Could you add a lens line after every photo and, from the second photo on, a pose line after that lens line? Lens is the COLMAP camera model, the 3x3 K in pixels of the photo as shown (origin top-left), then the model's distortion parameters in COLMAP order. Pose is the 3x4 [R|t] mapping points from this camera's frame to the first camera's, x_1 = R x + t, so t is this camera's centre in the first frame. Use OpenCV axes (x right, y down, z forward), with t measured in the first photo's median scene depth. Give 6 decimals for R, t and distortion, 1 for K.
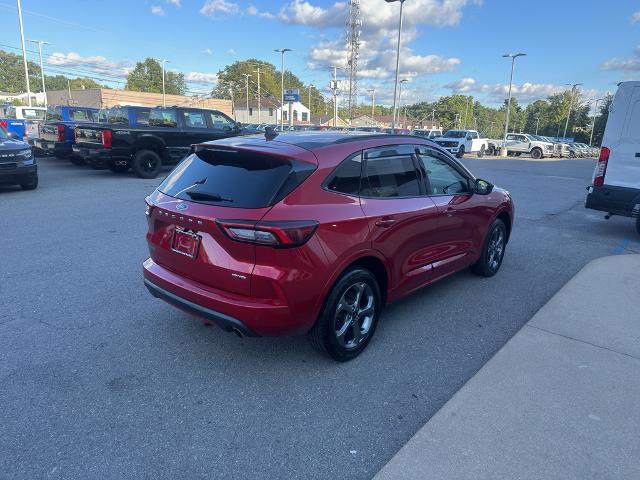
lens RADIAL K [[450.8, 0, 326.4], [0, 450.8, 240.4], [0, 0, 1]] dist [0.043420, -0.053861]
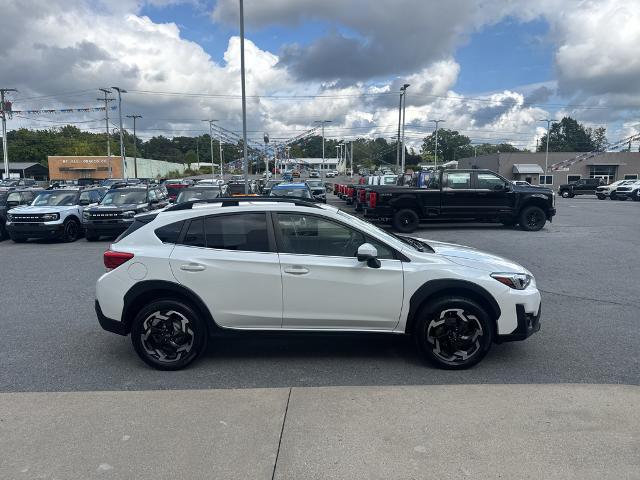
lens RADIAL K [[450.8, 0, 317.7], [0, 450.8, 239.6], [0, 0, 1]] dist [0.043420, -0.053861]
pose [[0.638527, 0.059681, -0.767282, 0.085906], [-0.158401, 0.985834, -0.055140, -0.005830], [0.753122, 0.156747, 0.638935, 0.027397]]
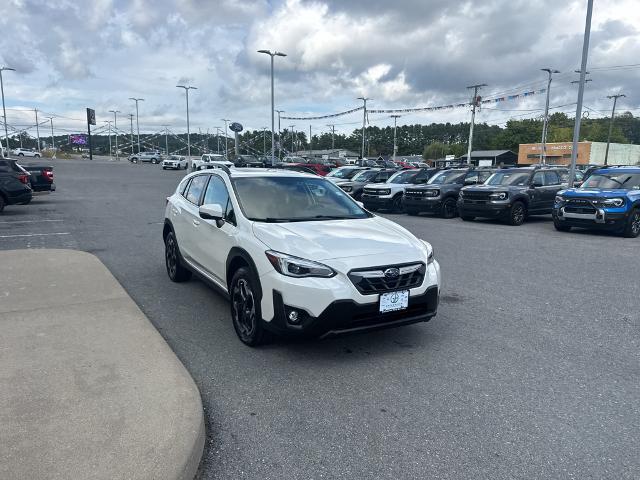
lens RADIAL K [[450.8, 0, 320.7], [0, 450.8, 245.1], [0, 0, 1]] dist [0.043420, -0.053861]
pose [[-0.299844, 0.121622, -0.946204, 0.108374], [-0.252047, 0.946497, 0.201531, -0.026371], [0.920090, 0.298916, -0.253148, 0.129345]]
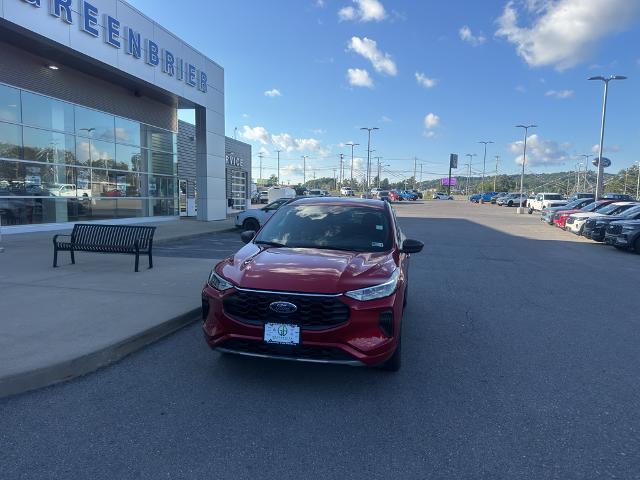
lens RADIAL K [[450.8, 0, 327.2], [0, 450.8, 244.9], [0, 0, 1]] dist [0.043420, -0.053861]
pose [[-0.871121, -0.007577, -0.491010, 0.068593], [-0.169095, 0.943362, 0.285440, -0.042045], [0.461037, 0.331680, -0.823063, 0.182892]]
